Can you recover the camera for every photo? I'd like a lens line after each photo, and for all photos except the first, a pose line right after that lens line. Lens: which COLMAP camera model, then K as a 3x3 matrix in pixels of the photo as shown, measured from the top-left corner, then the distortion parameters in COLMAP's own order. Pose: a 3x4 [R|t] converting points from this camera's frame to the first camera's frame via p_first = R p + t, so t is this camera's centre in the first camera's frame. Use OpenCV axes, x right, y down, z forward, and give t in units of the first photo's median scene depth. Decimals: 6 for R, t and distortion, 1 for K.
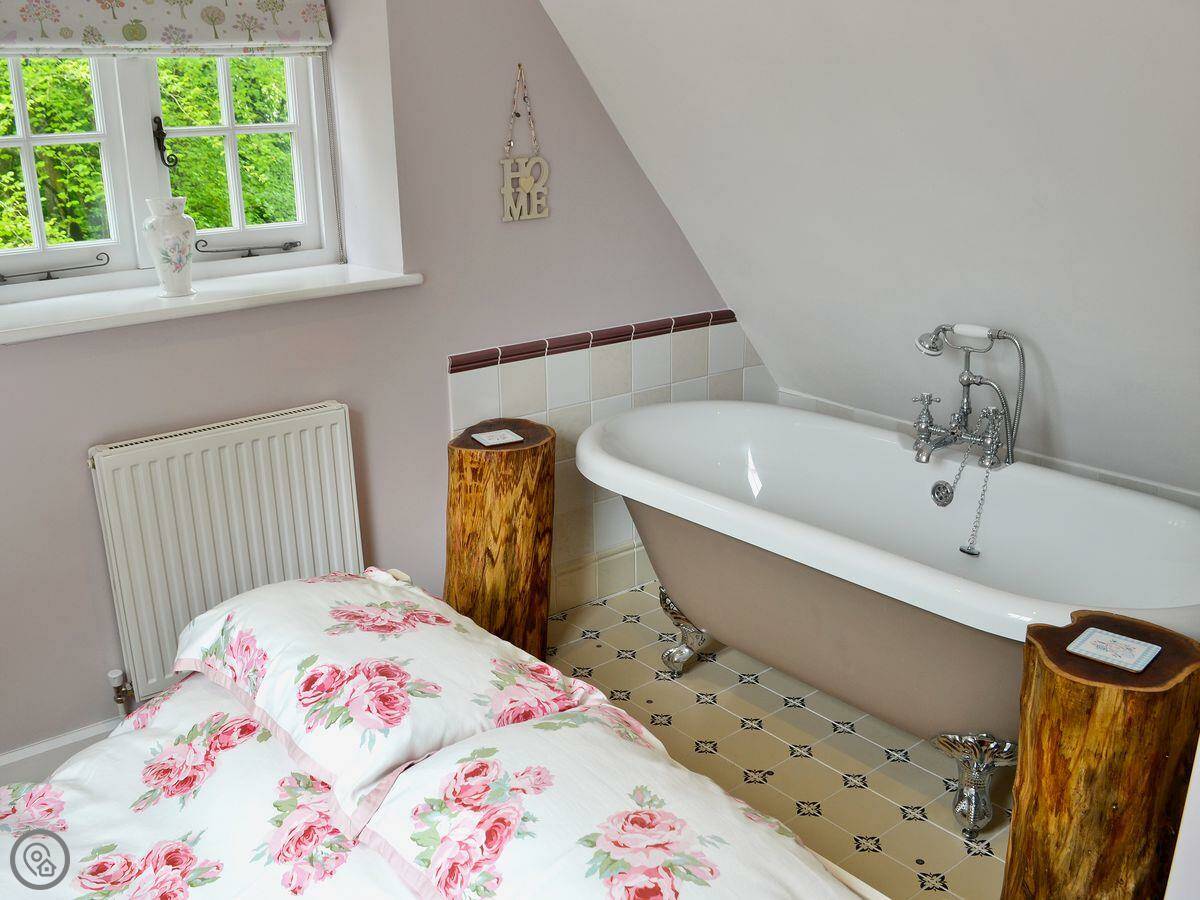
lens RADIAL K [[1085.3, 0, 599.1], [0, 1085.3, 469.7], [0, 0, 1]] dist [-0.091847, 0.010534]
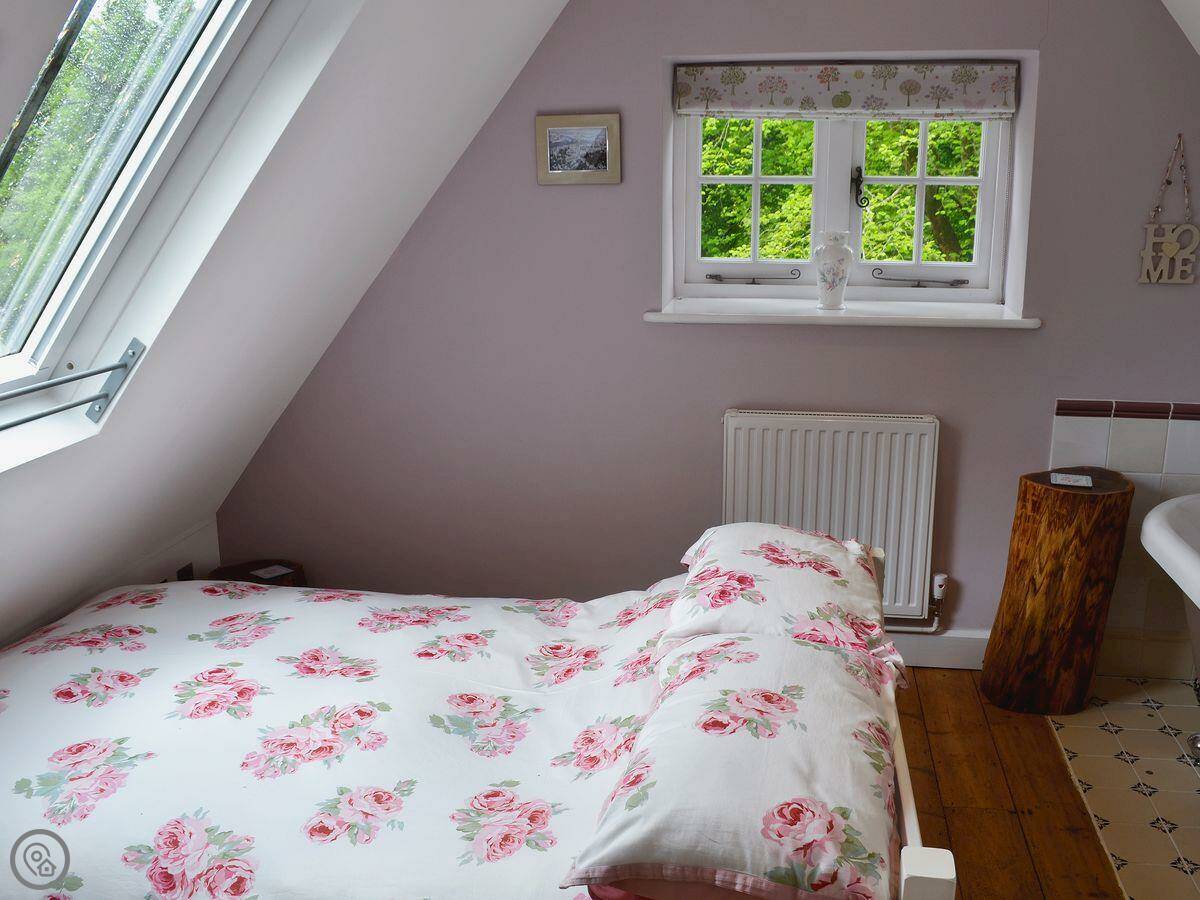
lens RADIAL K [[1085.3, 0, 599.1], [0, 1085.3, 469.7], [0, 0, 1]] dist [-0.091847, 0.010534]
pose [[0.689545, 0.215866, -0.691325, 0.313213], [-0.236650, 0.969308, 0.066626, 0.000493], [0.684489, 0.117660, 0.719466, -0.073958]]
